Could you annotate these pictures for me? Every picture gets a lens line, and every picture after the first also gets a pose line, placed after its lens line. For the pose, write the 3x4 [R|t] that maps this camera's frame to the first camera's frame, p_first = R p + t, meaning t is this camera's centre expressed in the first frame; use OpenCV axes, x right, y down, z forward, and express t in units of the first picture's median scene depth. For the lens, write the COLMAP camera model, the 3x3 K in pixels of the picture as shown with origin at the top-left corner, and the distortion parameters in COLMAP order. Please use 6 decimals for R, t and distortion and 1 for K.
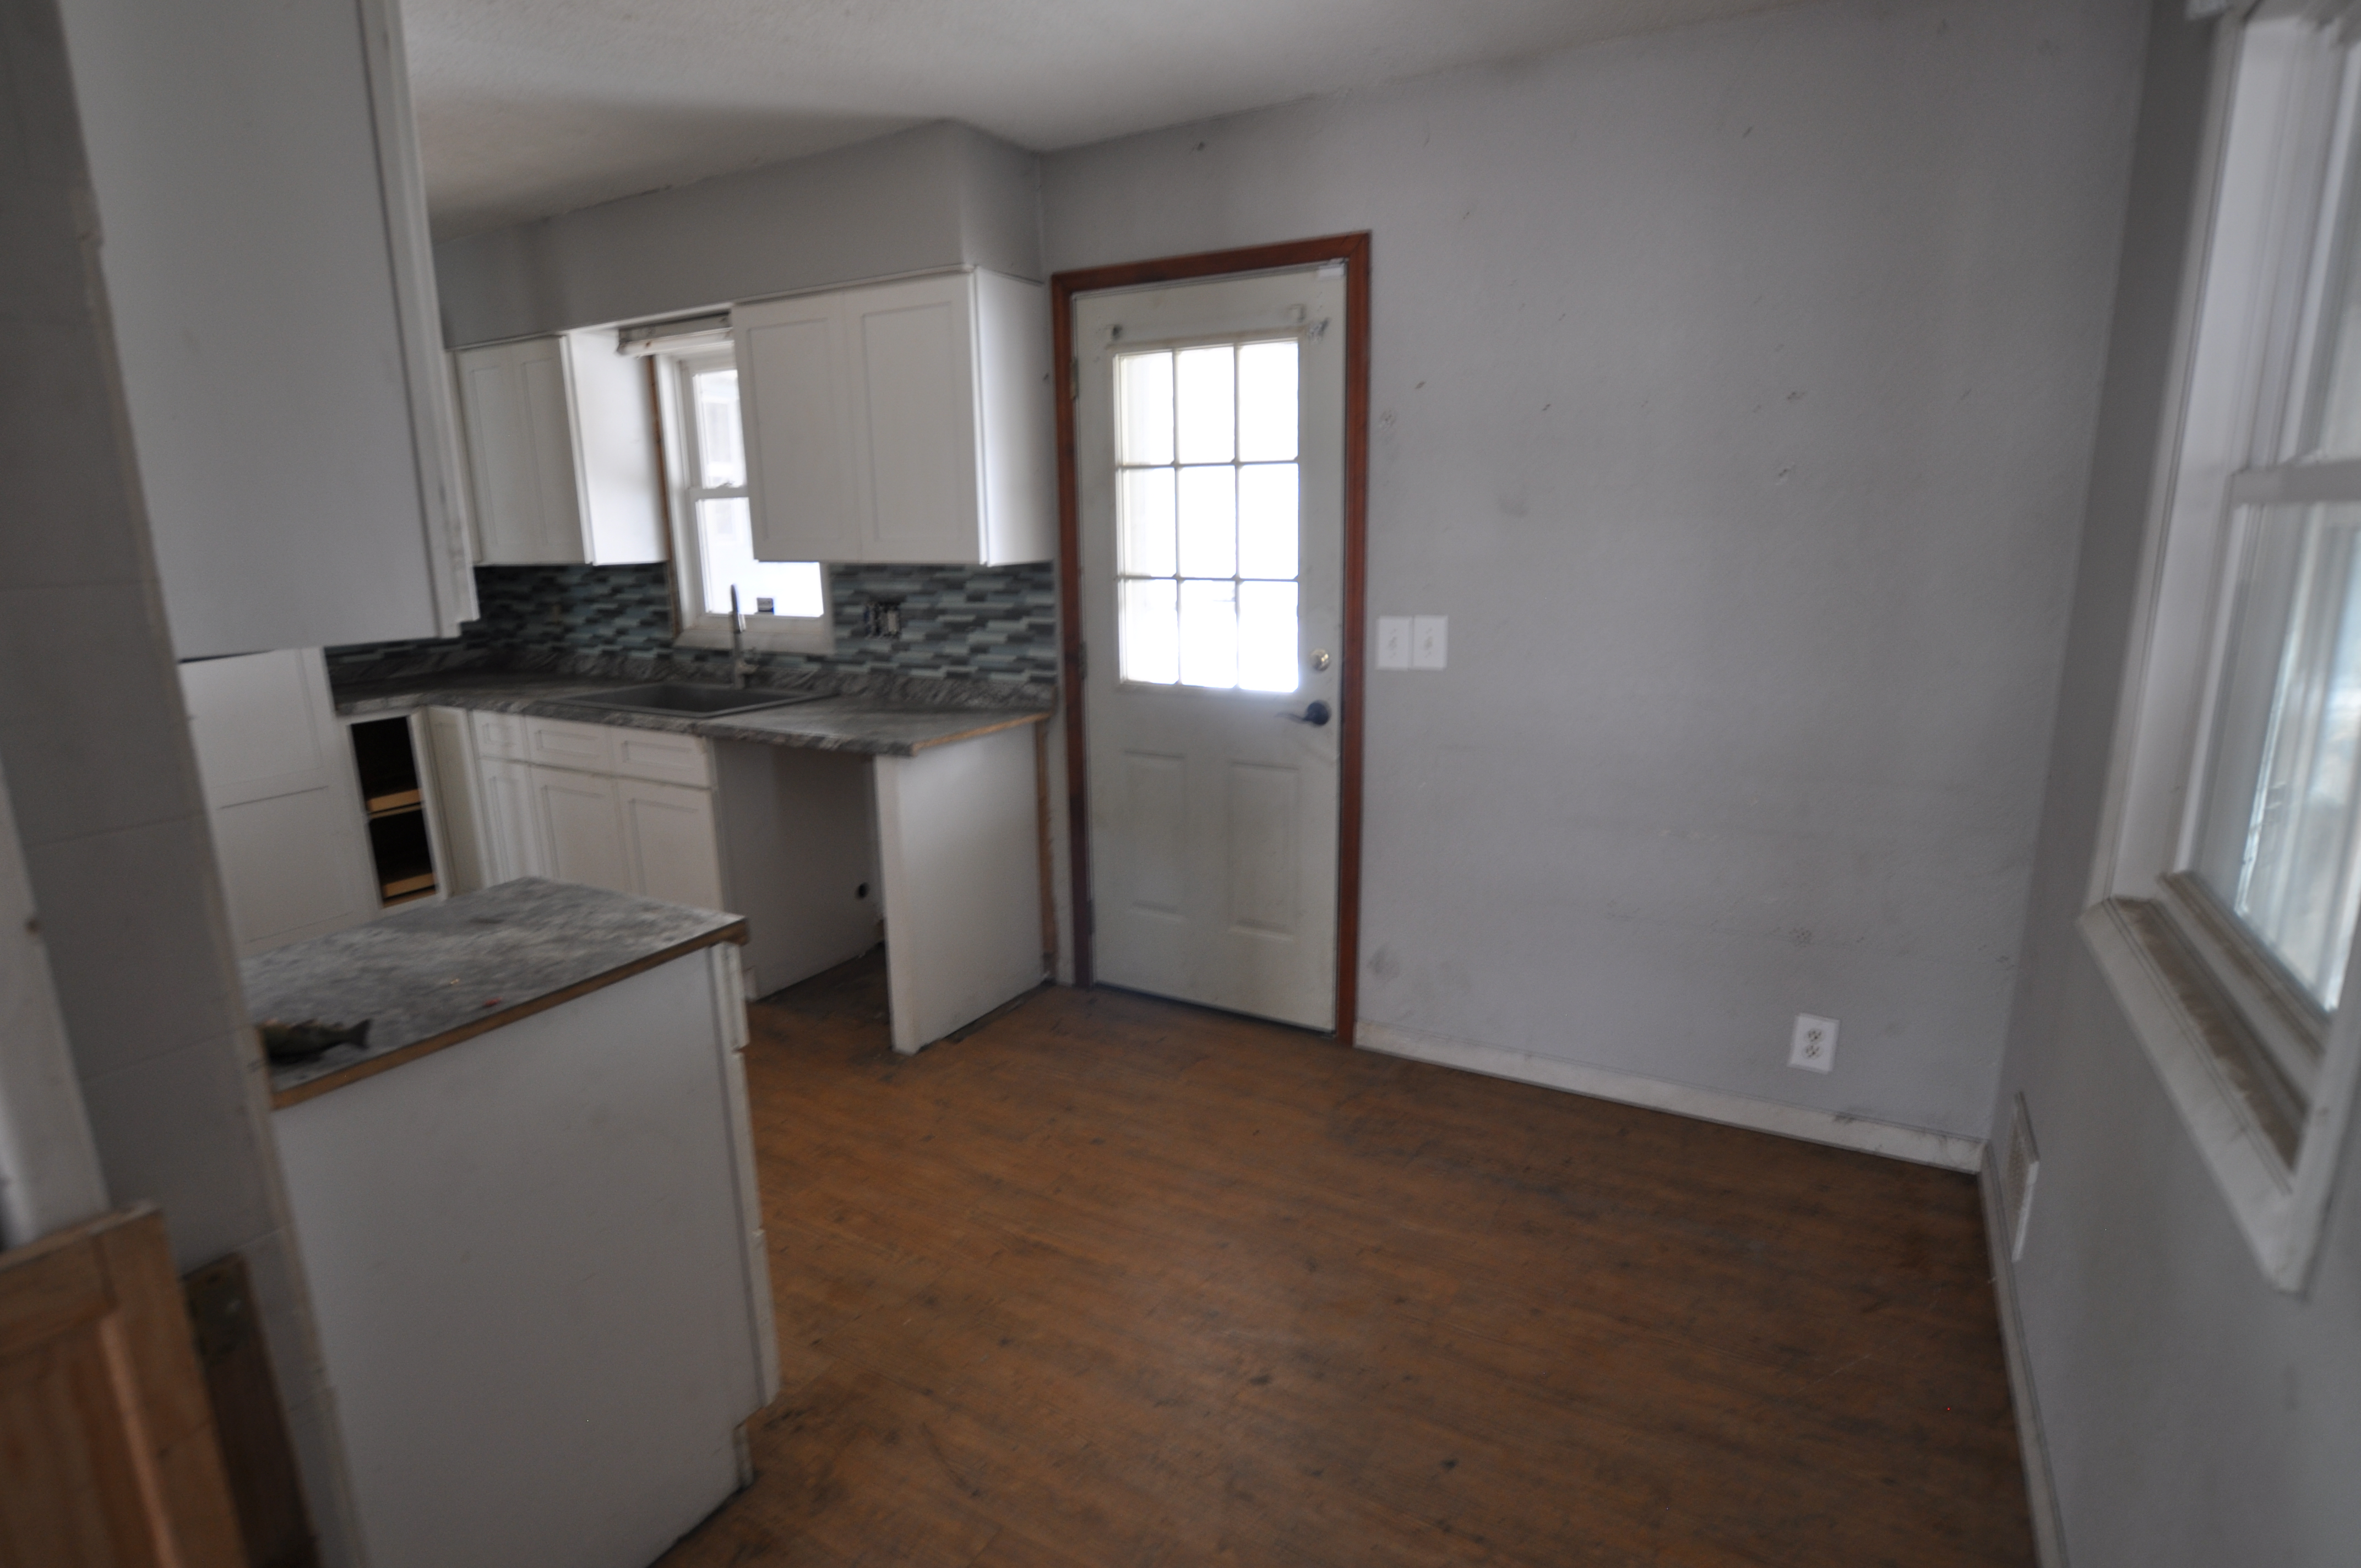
lens RADIAL K [[1187.9, 0, 1182.3], [0, 1187.9, 781.4], [0, 0, 1]] dist [-0.018387, 0.000093]
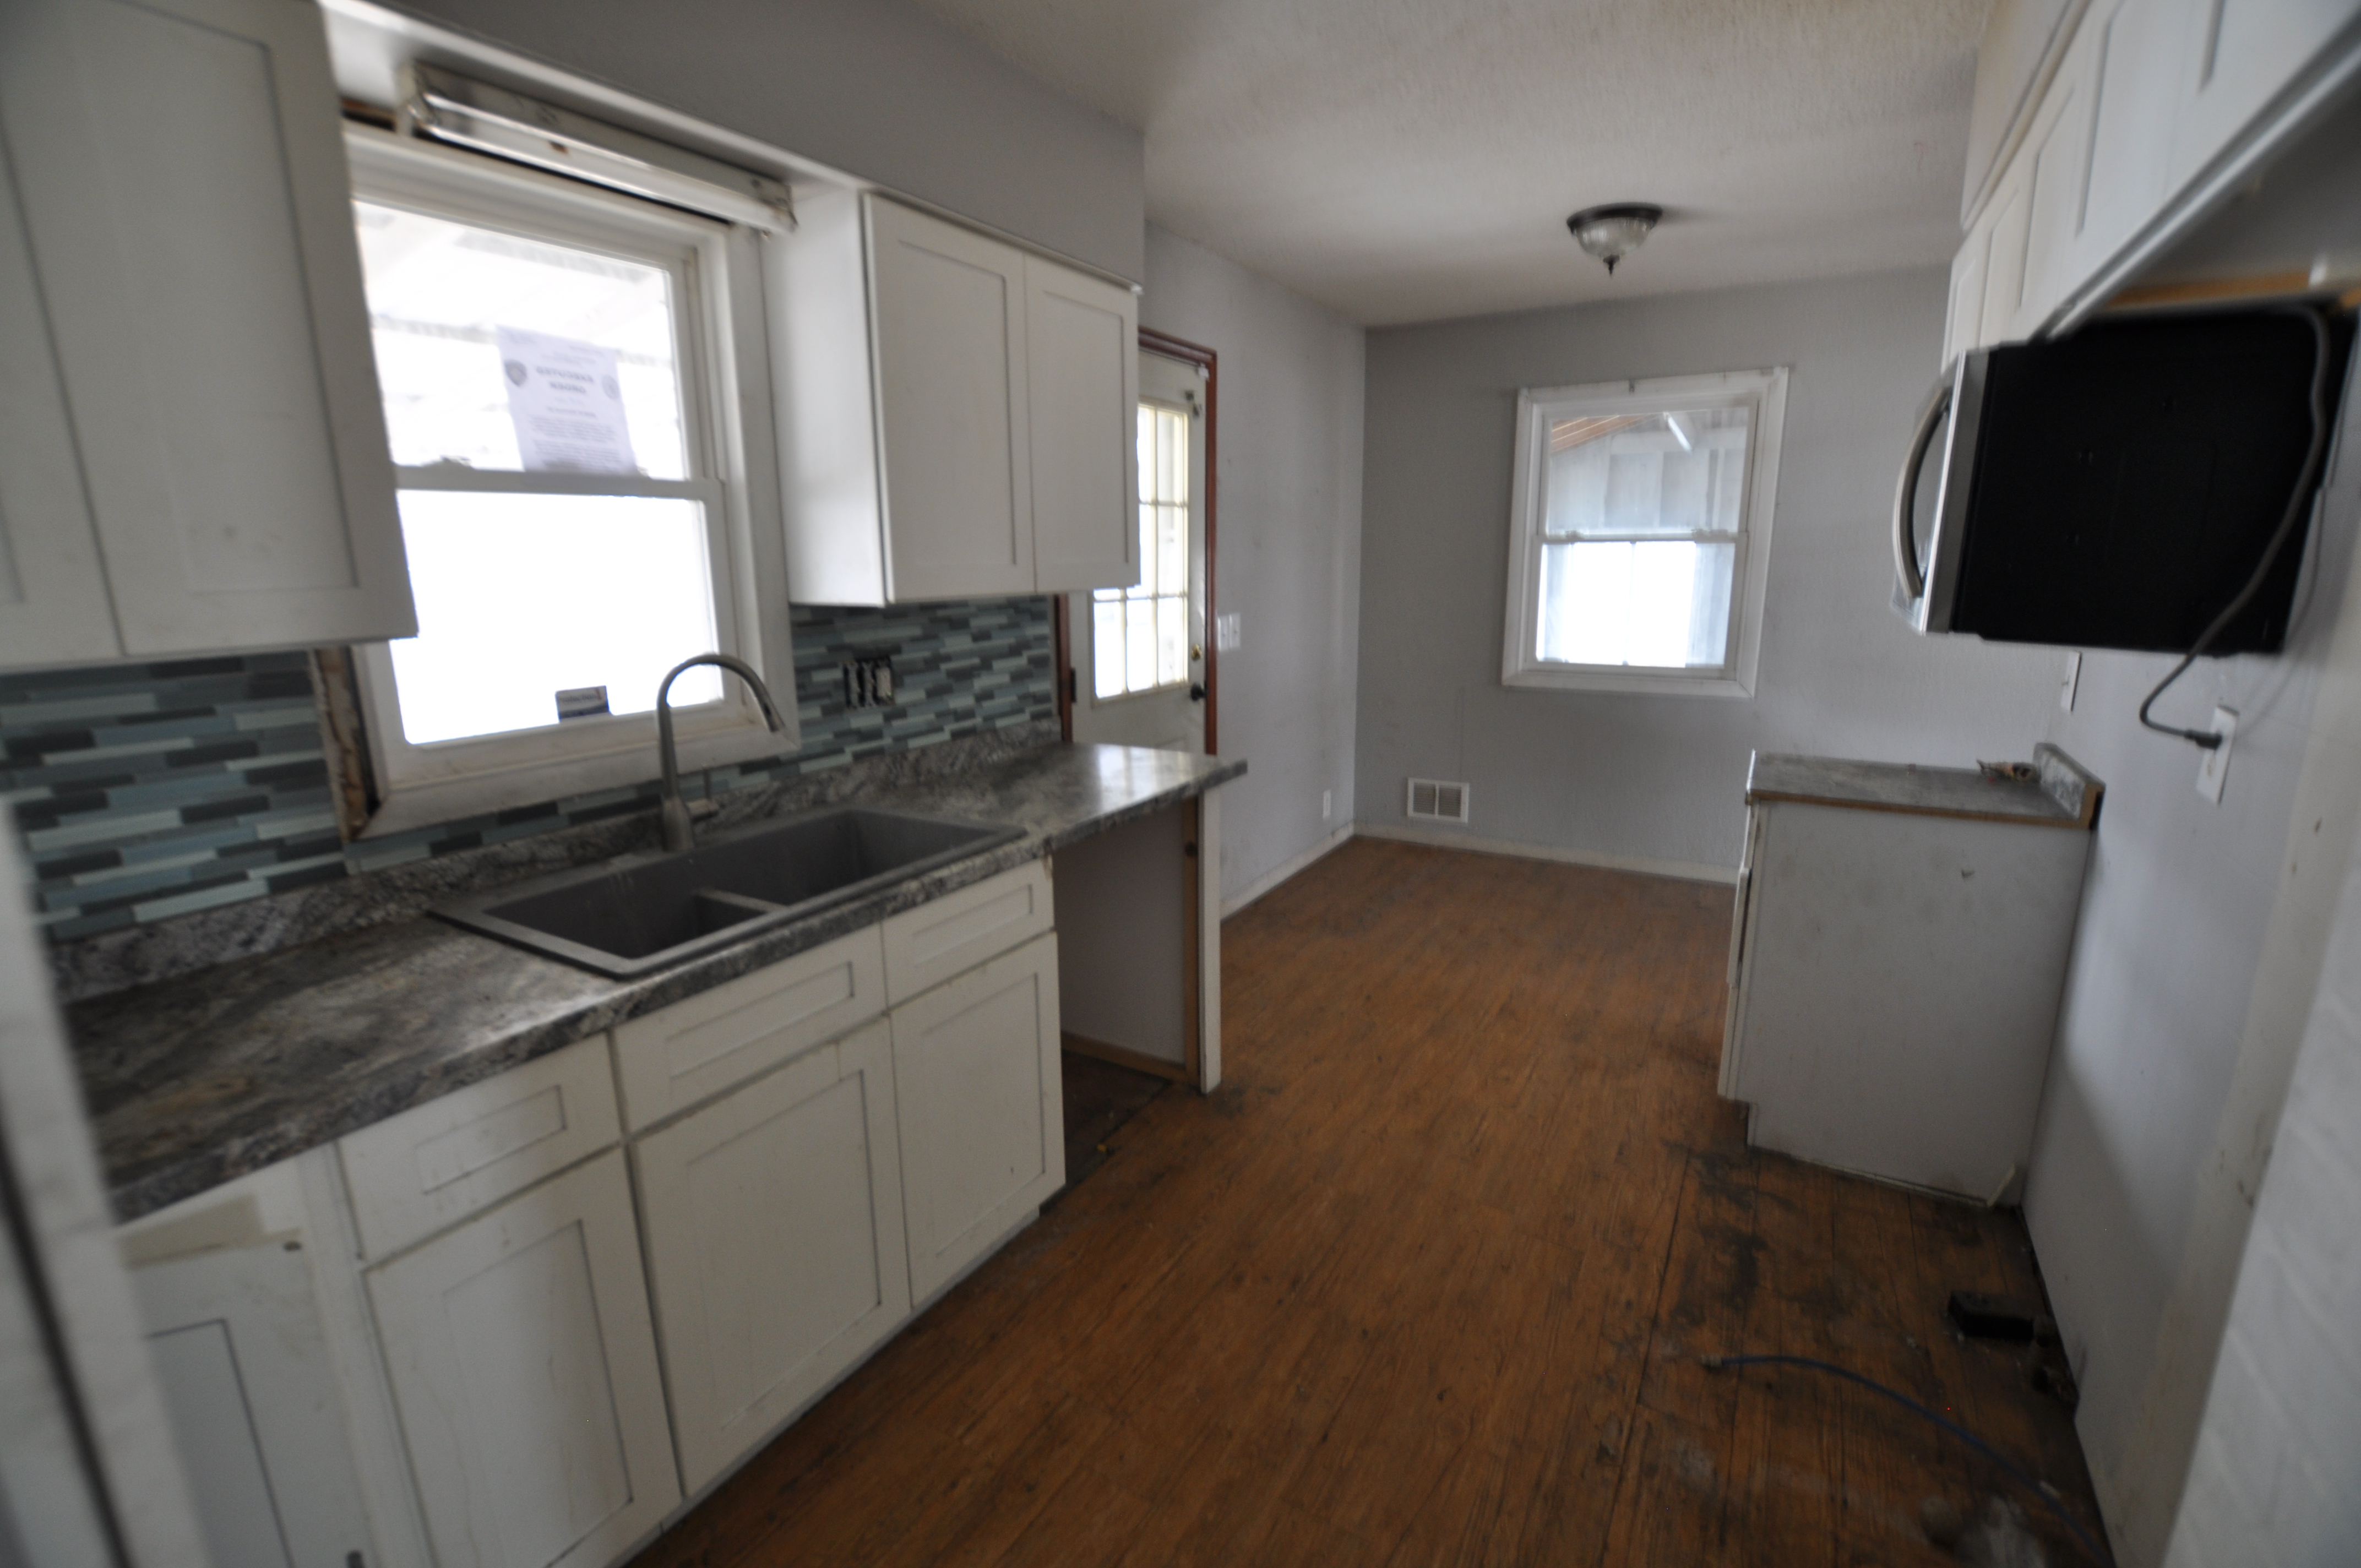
lens RADIAL K [[1030.9, 0, 1182.3], [0, 1030.9, 786.1], [0, 0, 1]] dist [-0.029405, 0.001799]
pose [[0.021246, -0.203362, 0.978873, -0.897759], [0.227864, 0.954310, 0.193314, -0.157818], [-0.973461, 0.218943, 0.066614, 0.810632]]
